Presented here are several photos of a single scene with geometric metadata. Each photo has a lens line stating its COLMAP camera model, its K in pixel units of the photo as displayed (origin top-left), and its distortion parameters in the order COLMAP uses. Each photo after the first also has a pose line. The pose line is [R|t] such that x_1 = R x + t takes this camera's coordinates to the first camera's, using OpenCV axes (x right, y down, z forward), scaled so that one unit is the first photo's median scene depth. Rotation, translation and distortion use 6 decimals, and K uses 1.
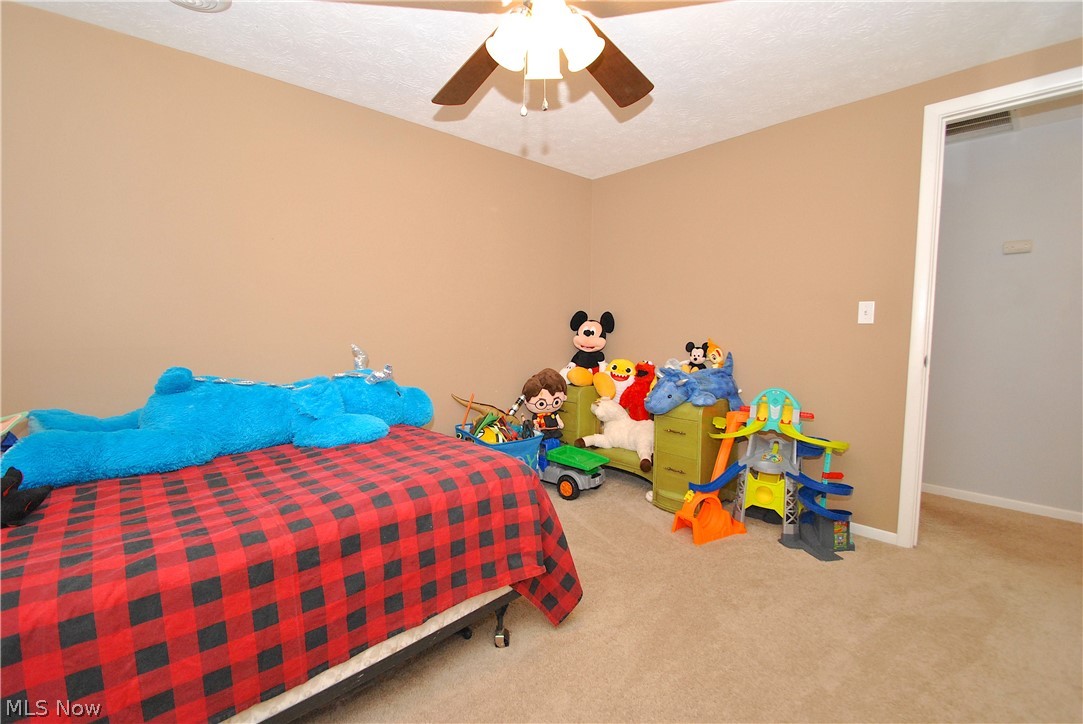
lens RADIAL K [[476.4, 0, 541.5], [0, 476.4, 362.0], [0, 0, 1]] dist [0.012280, -0.015624]
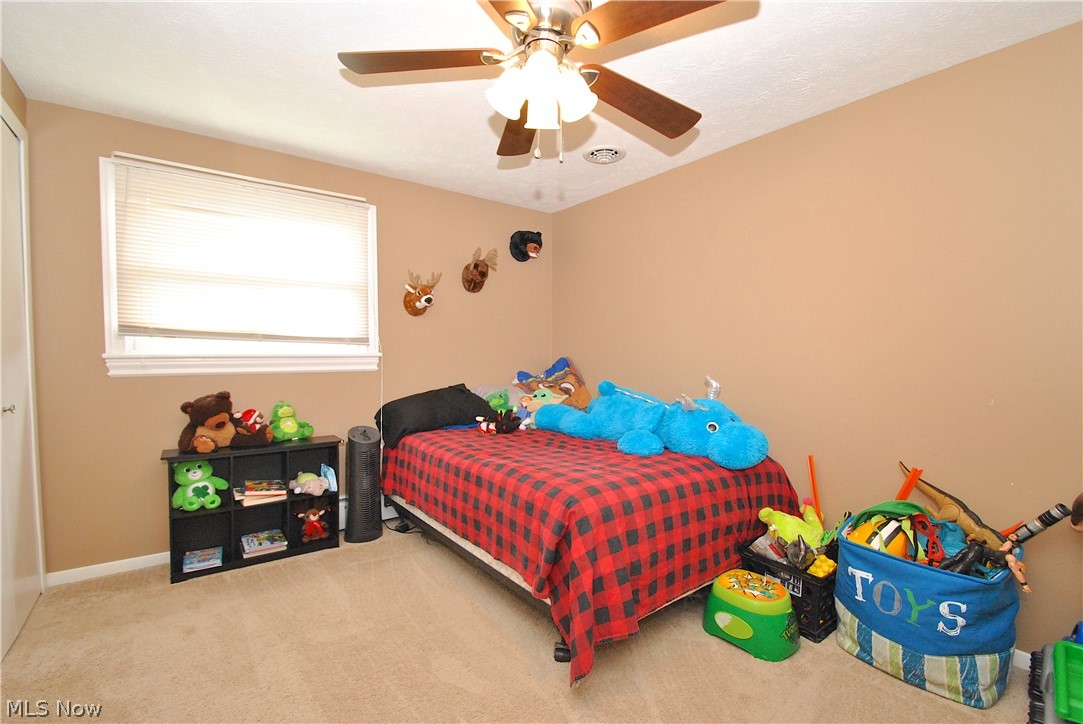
lens RADIAL K [[476.4, 0, 541.5], [0, 476.4, 362.0], [0, 0, 1]] dist [0.012280, -0.015624]
pose [[-0.093107, 0.030629, -0.995185, 1.091634], [-0.086295, 0.995517, 0.038713, -0.118765], [0.991909, 0.089484, -0.090046, 1.118804]]
